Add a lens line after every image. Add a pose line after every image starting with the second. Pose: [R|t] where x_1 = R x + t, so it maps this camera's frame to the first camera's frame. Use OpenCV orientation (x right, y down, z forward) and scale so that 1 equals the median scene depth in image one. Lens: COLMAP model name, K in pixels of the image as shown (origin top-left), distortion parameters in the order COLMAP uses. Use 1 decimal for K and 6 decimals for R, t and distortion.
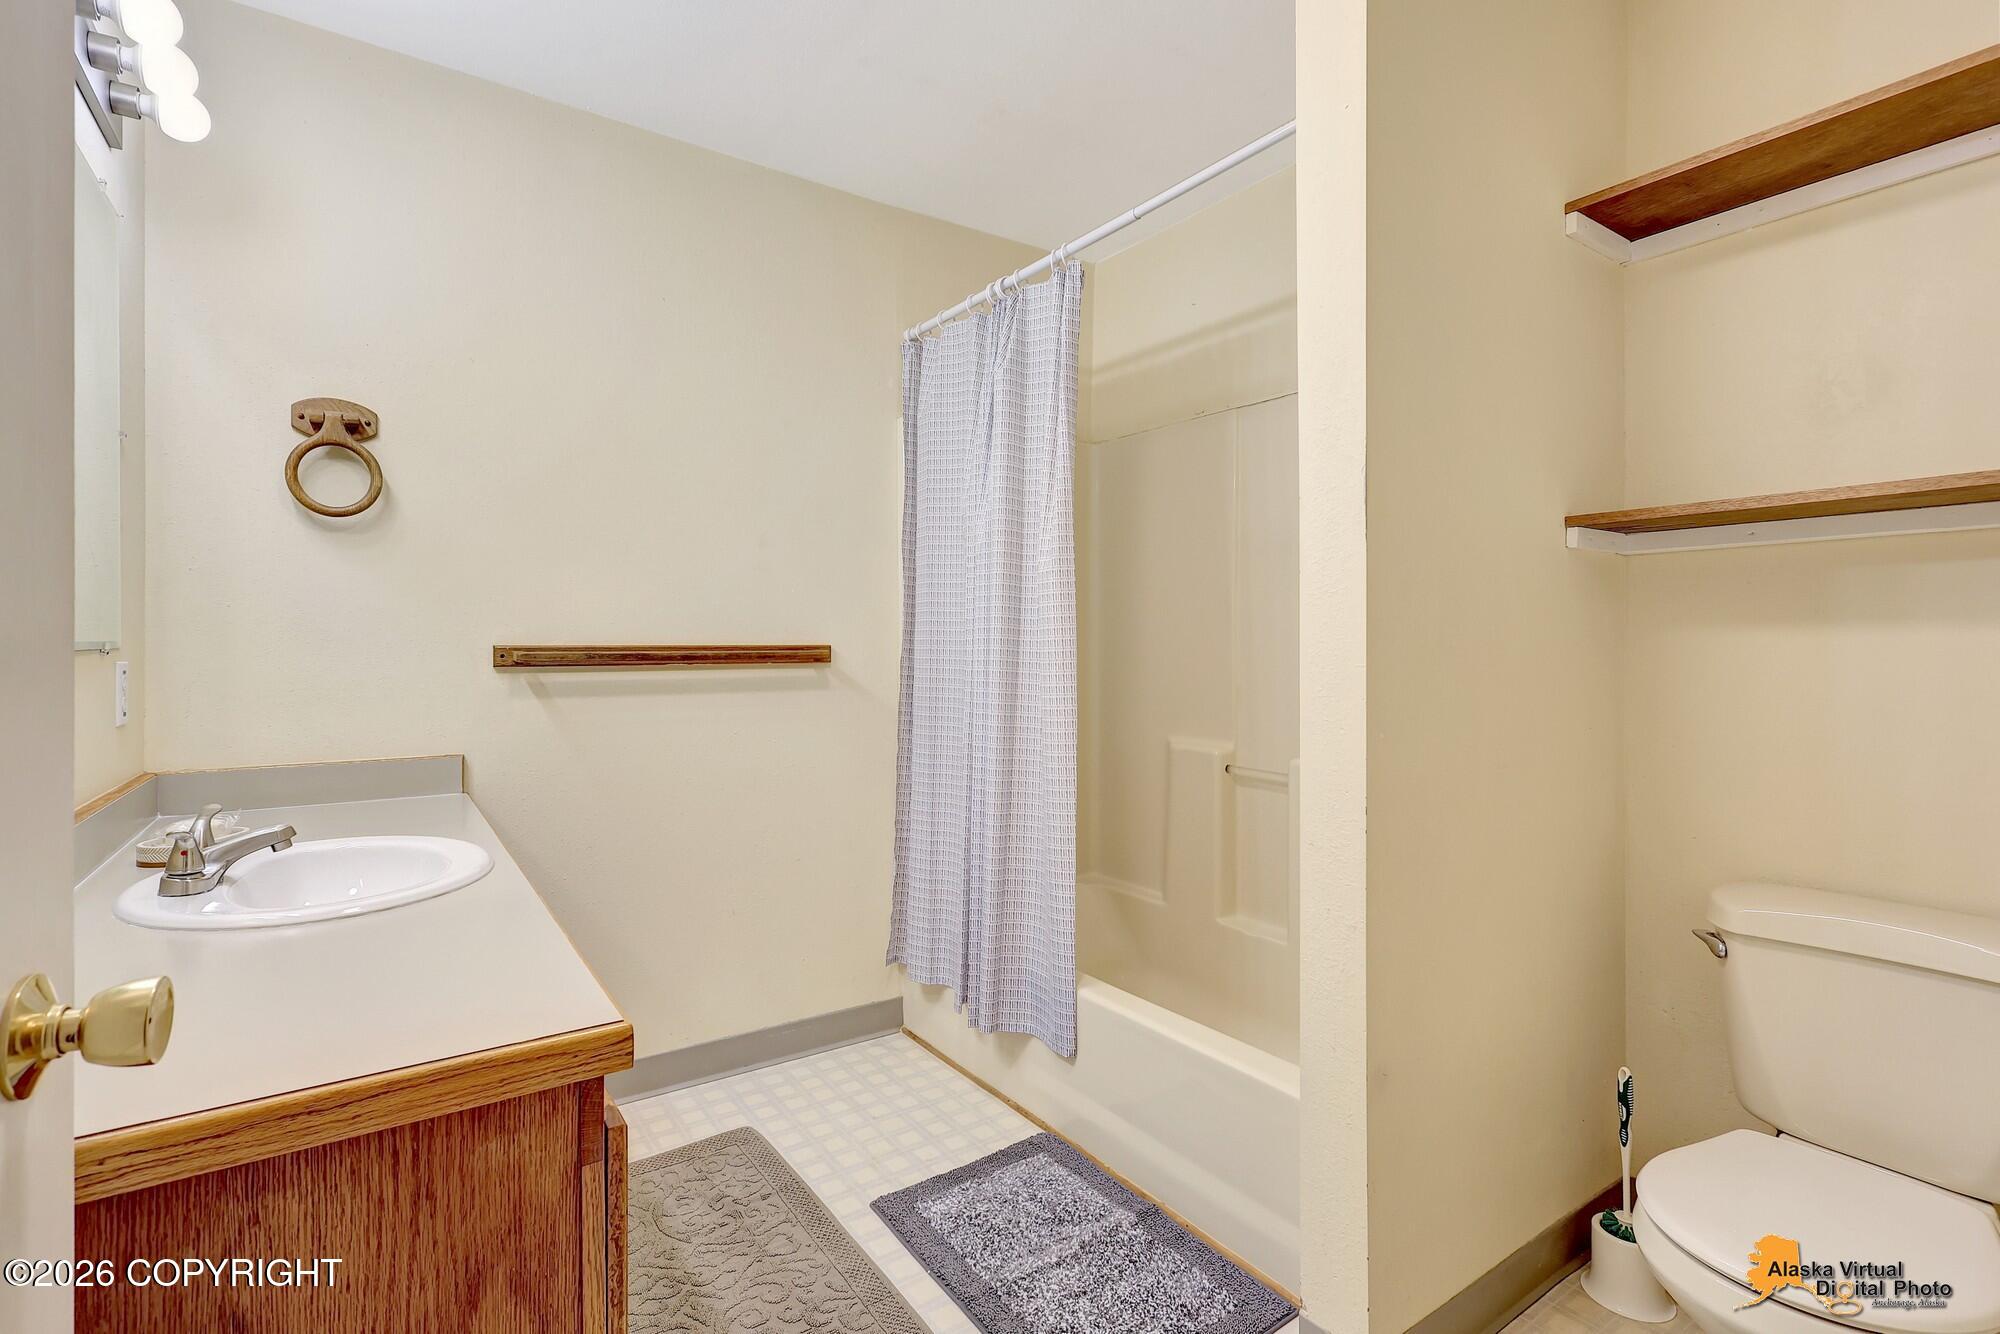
lens RADIAL K [[951.3, 0, 996.3], [0, 951.3, 646.8], [0, 0, 1]] dist [0.000876, -0.000018]
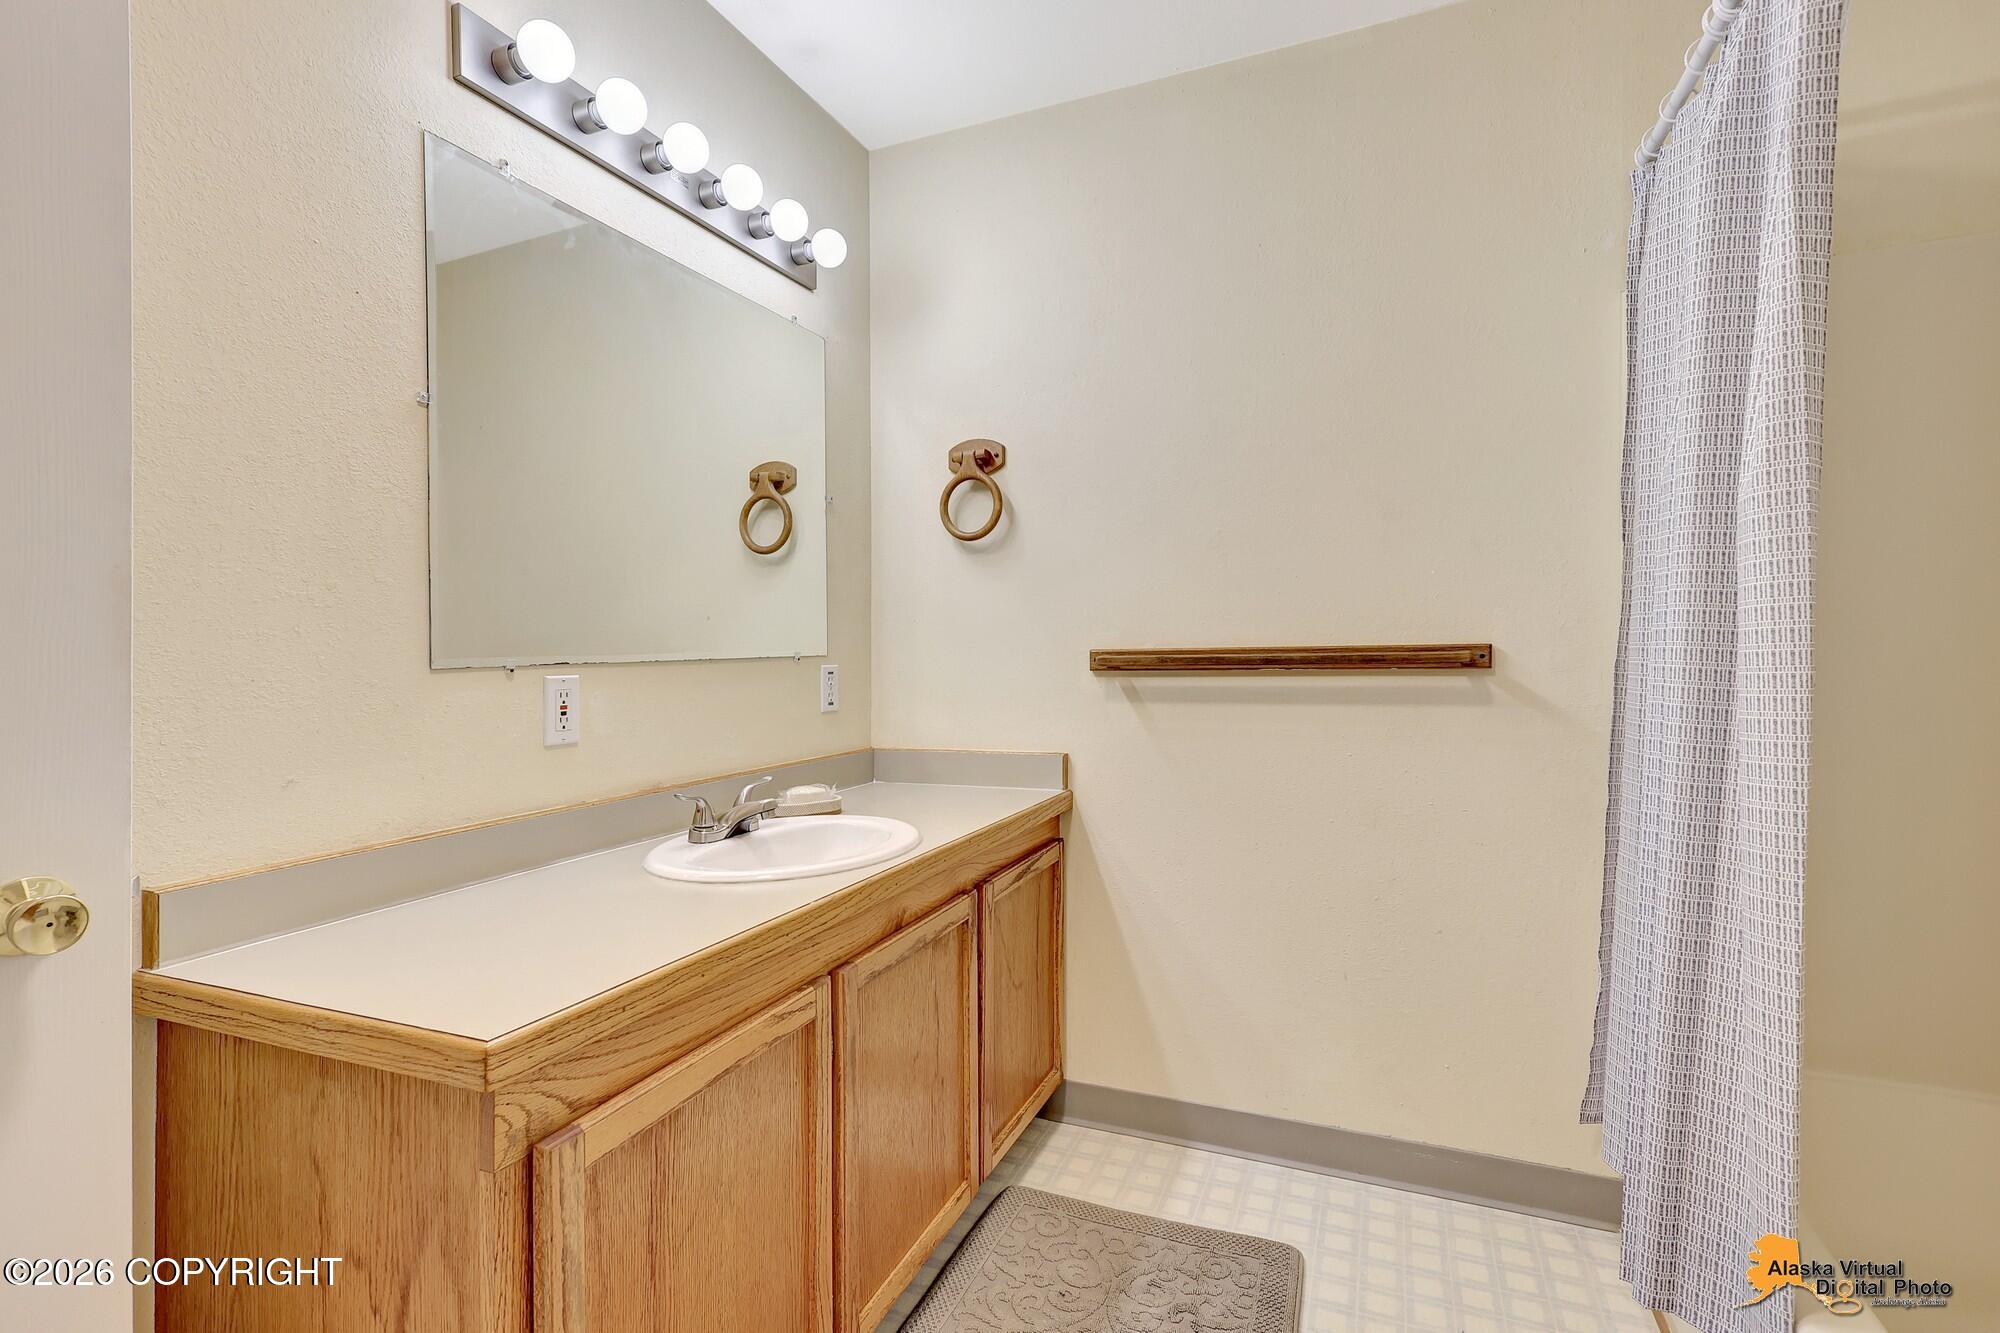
lens RADIAL K [[959.4, 0, 995.9], [0, 959.4, 672.4], [0, 0, 1]] dist [0.014758, -0.000016]
pose [[0.533675, 0.012796, -0.845593, 0.277159], [0.012359, 0.999661, 0.022928, -0.001503], [0.845599, -0.022686, 0.533336, 0.351809]]
